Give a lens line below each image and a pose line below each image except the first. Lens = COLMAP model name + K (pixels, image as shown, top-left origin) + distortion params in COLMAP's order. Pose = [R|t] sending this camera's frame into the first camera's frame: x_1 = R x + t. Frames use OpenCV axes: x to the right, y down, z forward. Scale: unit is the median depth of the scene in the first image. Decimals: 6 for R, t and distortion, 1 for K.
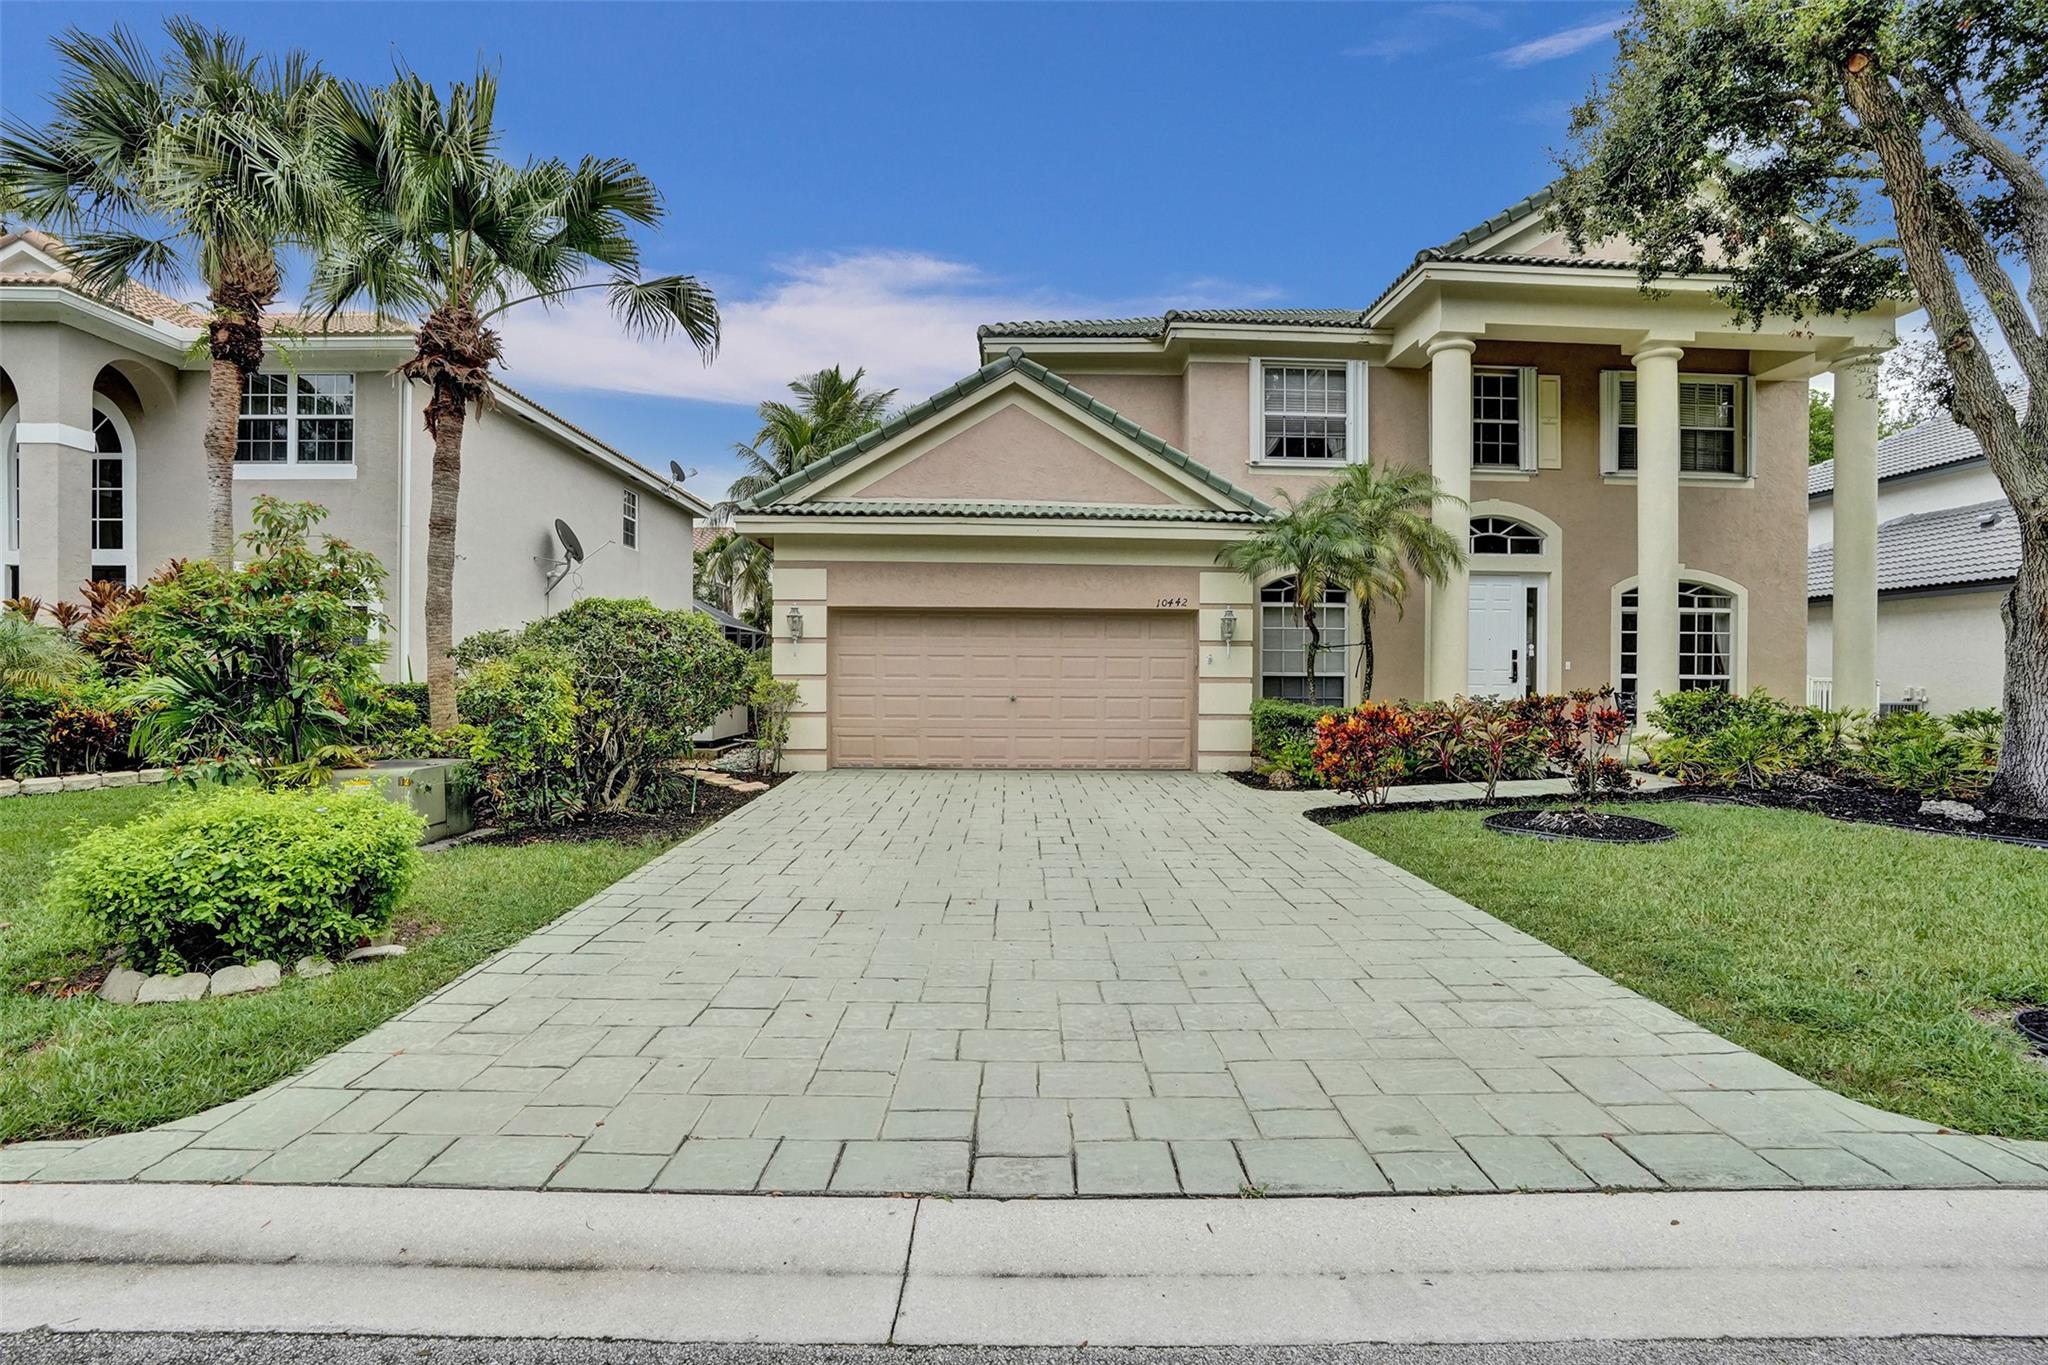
lens RADIAL K [[982.9, 0, 1034.4], [0, 982.9, 681.6], [0, 0, 1]] dist [-0.074193, 0.034717]
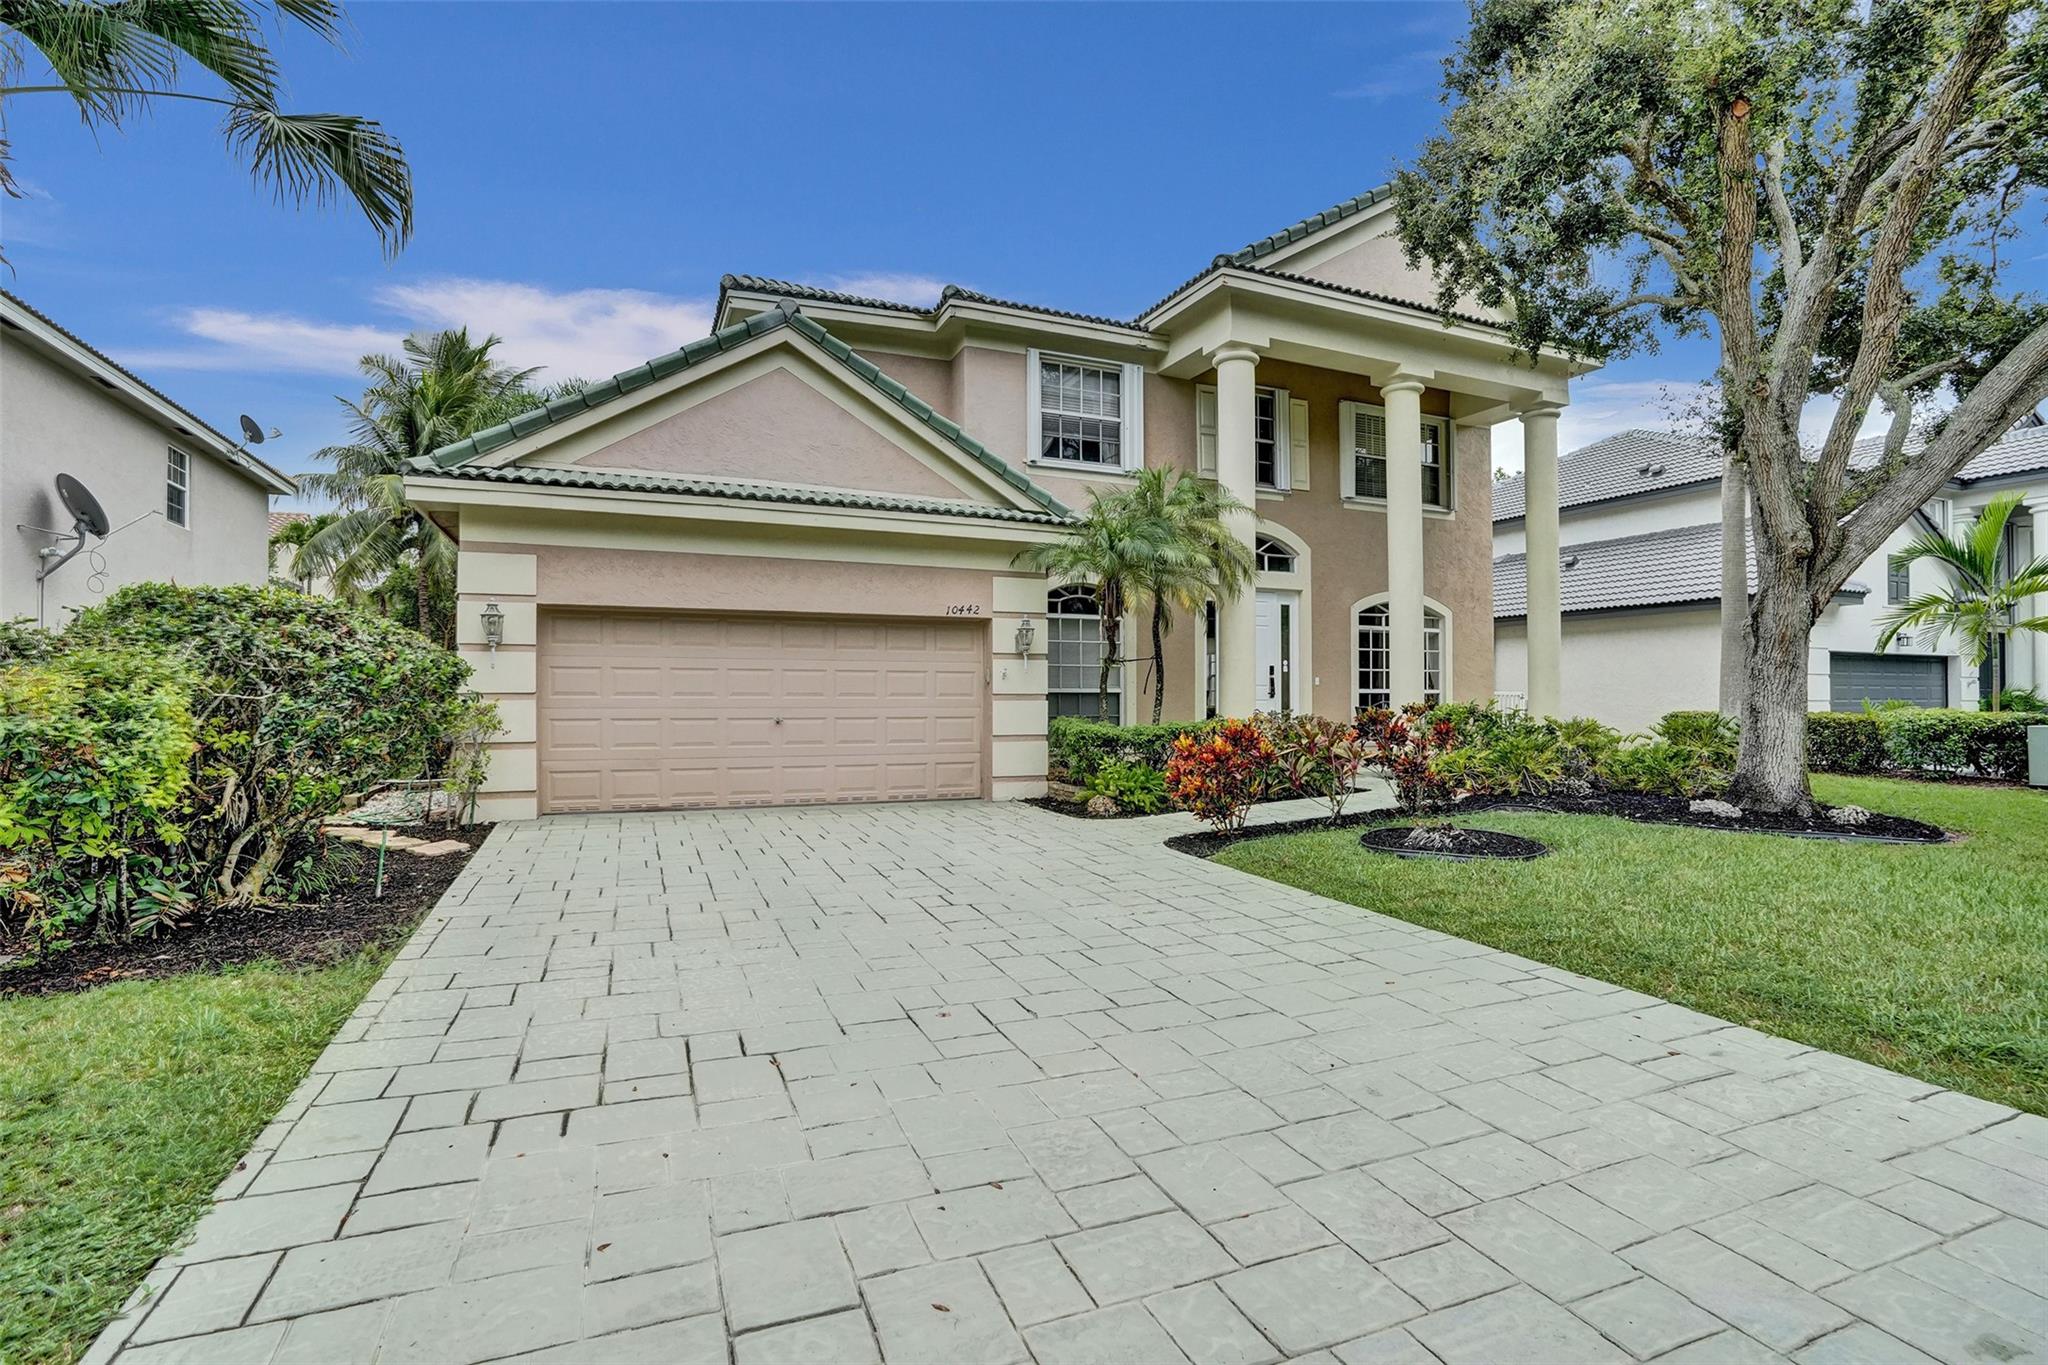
lens RADIAL K [[982.9, 0, 1034.4], [0, 982.9, 681.6], [0, 0, 1]] dist [-0.074193, 0.034717]
pose [[0.930740, -0.000385, 0.365681, -0.125331], [0.007430, 0.999813, -0.017859, 0.000387], [-0.365605, 0.019339, 0.930569, 0.156155]]
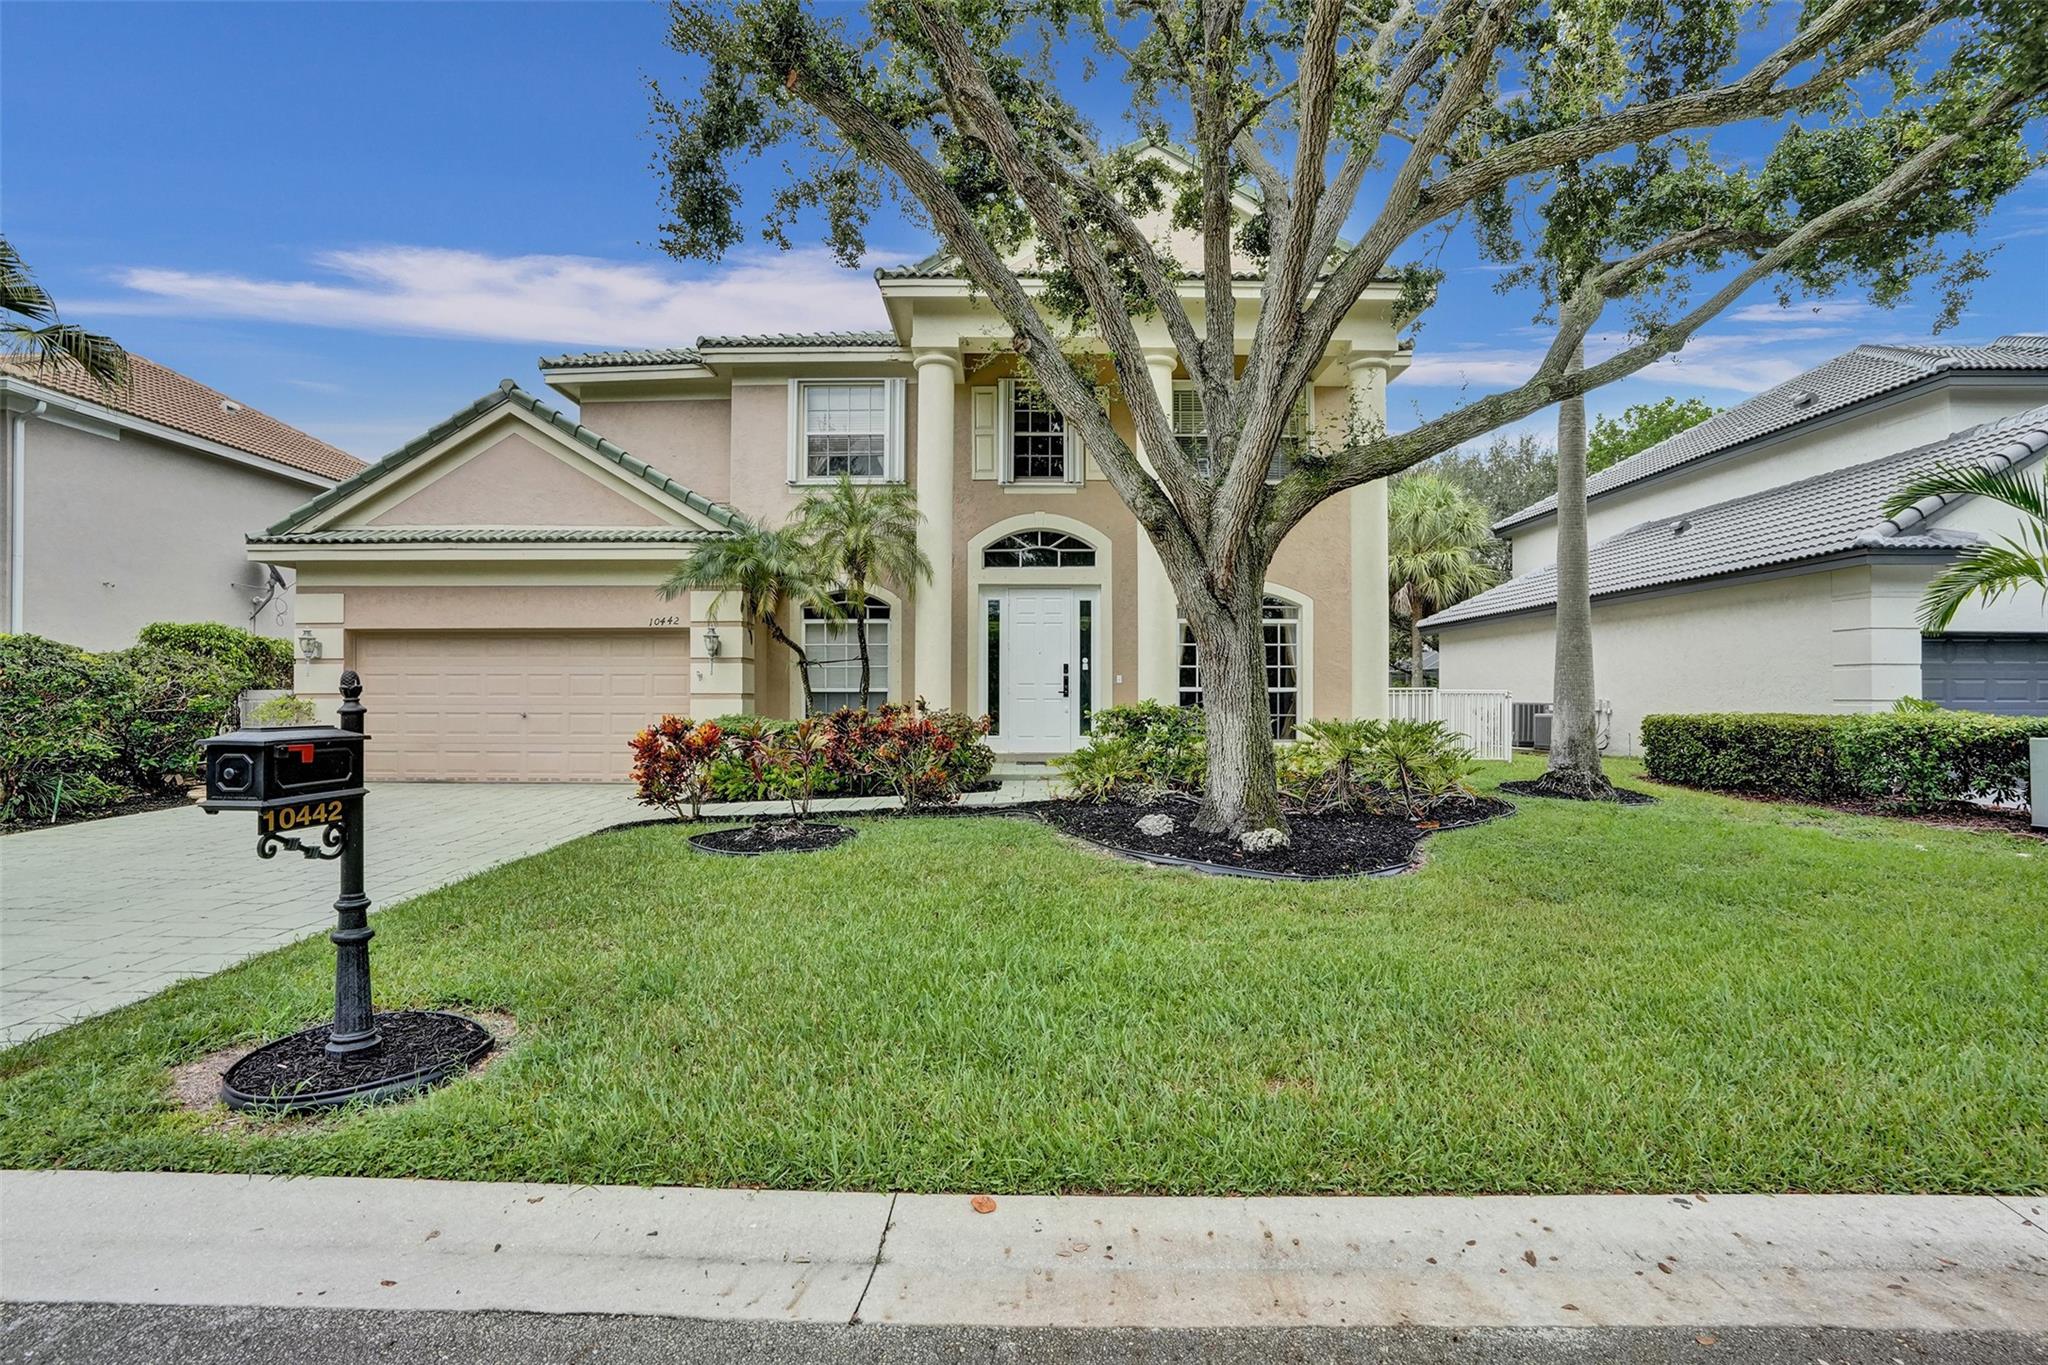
lens RADIAL K [[982.9, 0, 1034.4], [0, 982.9, 681.6], [0, 0, 1]] dist [-0.074193, 0.034717]
pose [[0.999250, -0.007622, -0.037976, 0.573978], [0.006851, 0.999768, -0.020397, 0.006344], [0.038123, 0.020122, 0.999070, -0.001164]]
